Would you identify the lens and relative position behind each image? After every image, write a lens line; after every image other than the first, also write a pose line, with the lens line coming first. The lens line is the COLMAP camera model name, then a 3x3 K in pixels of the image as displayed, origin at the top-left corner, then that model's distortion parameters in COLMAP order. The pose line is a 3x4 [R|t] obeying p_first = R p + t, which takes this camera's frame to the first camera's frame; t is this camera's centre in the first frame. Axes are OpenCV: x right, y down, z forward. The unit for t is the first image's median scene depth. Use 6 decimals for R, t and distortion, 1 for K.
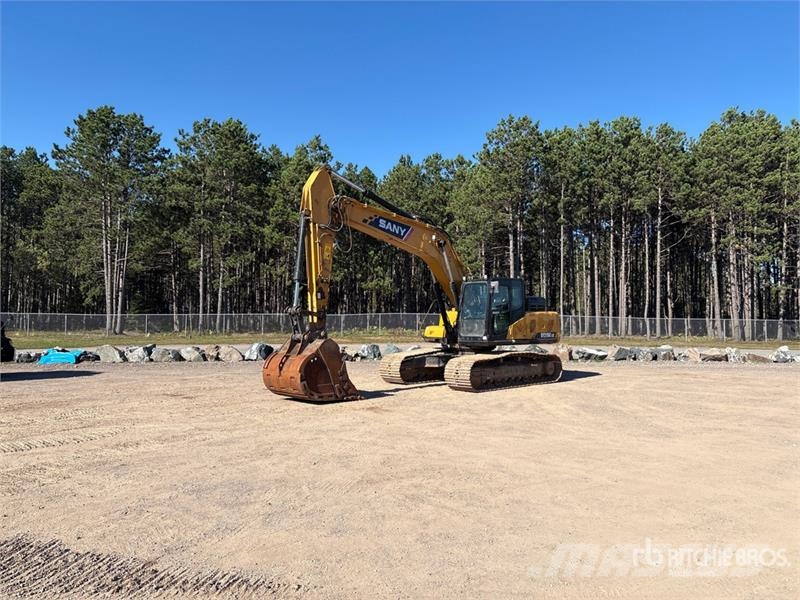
lens RADIAL K [[600.6, 0, 400.7], [0, 600.6, 300.7], [0, 0, 1]] dist [0.024215, 0.002845]
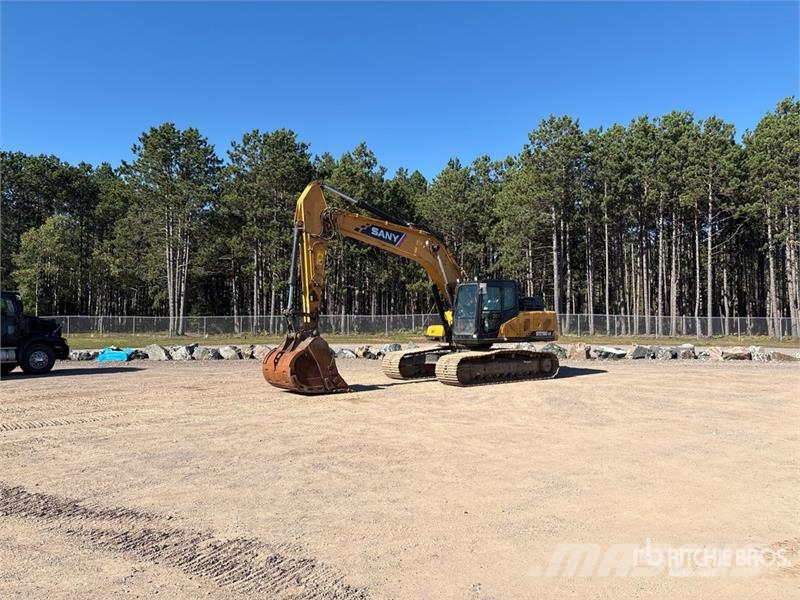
lens RADIAL K [[601.7, 0, 406.9], [0, 601.7, 300.6], [0, 0, 1]] dist [0.026999, -0.004253]
pose [[0.994647, -0.009585, -0.102888, 0.083525], [0.009399, 0.999953, -0.002292, 0.000200], [0.102905, 0.001312, 0.994690, -0.047460]]
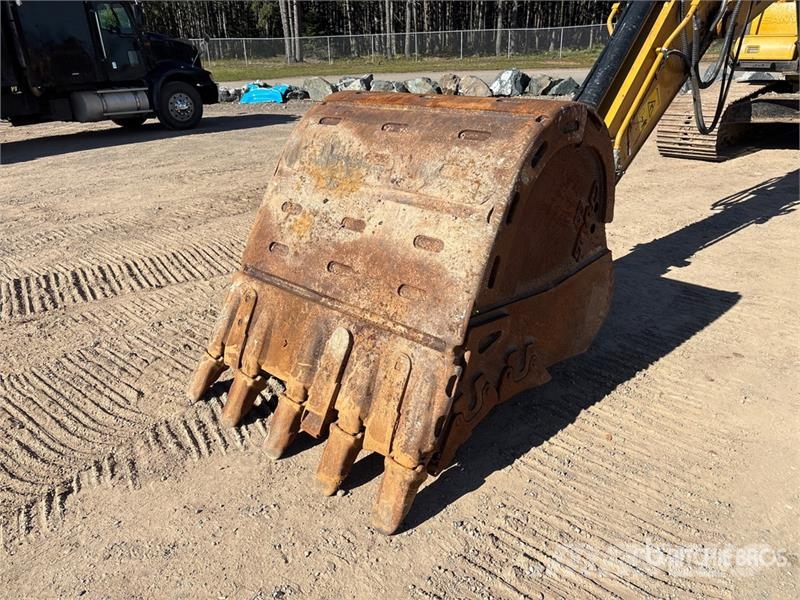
lens RADIAL K [[604.7, 0, 400.0], [0, 604.7, 300.0], [0, 0, 1]] dist [0.004350, 0.001886]
pose [[0.968409, 0.069032, -0.239622, -0.176184], [0.039101, 0.906998, 0.419317, 0.012170], [0.246283, -0.415439, 0.875645, 0.234669]]
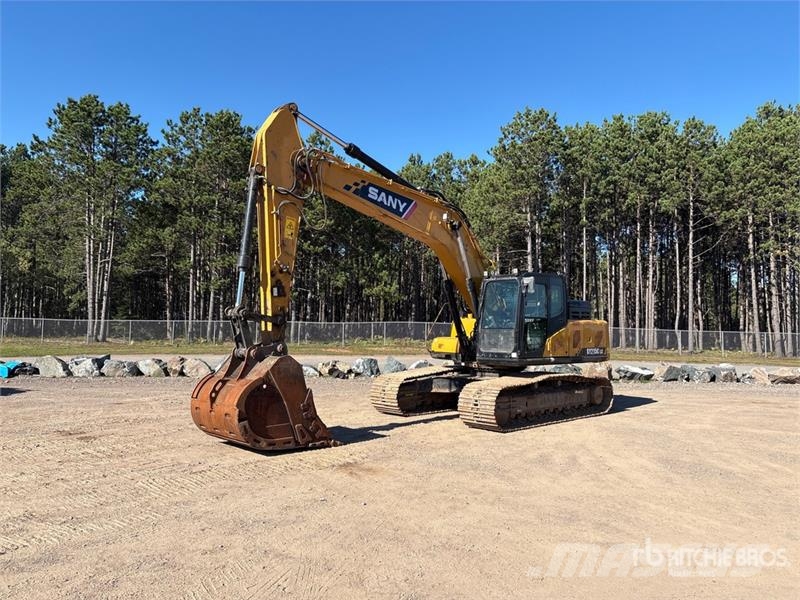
lens RADIAL K [[597.8, 0, 402.2], [0, 597.8, 302.1], [0, 0, 1]] dist [0.016204, 0.007893]
pose [[0.999849, 0.009872, -0.014311, 0.009489], [-0.010065, 0.999859, -0.013443, 0.005975], [0.014176, 0.013585, 0.999807, 0.177166]]
